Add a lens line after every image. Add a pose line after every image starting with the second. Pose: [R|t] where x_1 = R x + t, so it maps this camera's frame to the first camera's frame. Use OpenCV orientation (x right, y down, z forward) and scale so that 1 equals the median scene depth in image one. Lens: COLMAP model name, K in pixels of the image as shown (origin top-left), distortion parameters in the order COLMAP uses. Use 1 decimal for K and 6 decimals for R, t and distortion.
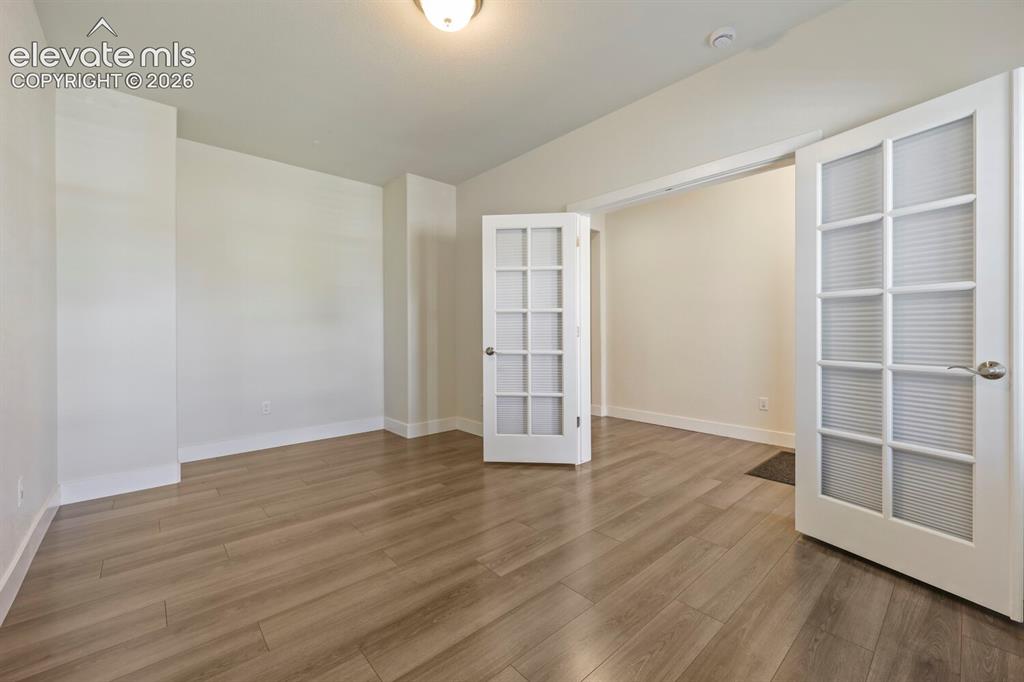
lens RADIAL K [[413.0, 0, 511.4], [0, 413.0, 334.5], [0, 0, 1]] dist [-0.001932, -0.000570]
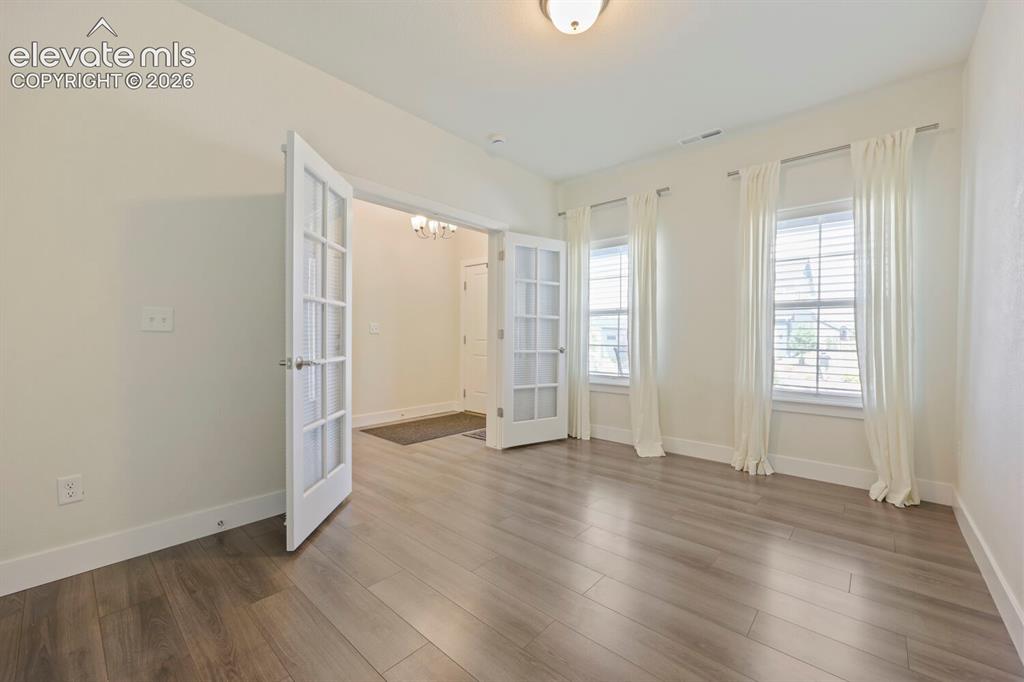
lens RADIAL K [[413.0, 0, 511.0], [0, 413.0, 338.8], [0, 0, 1]] dist [-0.001932, -0.000570]
pose [[-0.111899, -0.009340, 0.993676, -1.252135], [-0.004298, 0.999951, 0.008915, -0.006435], [-0.993710, -0.003274, -0.111933, 1.392358]]
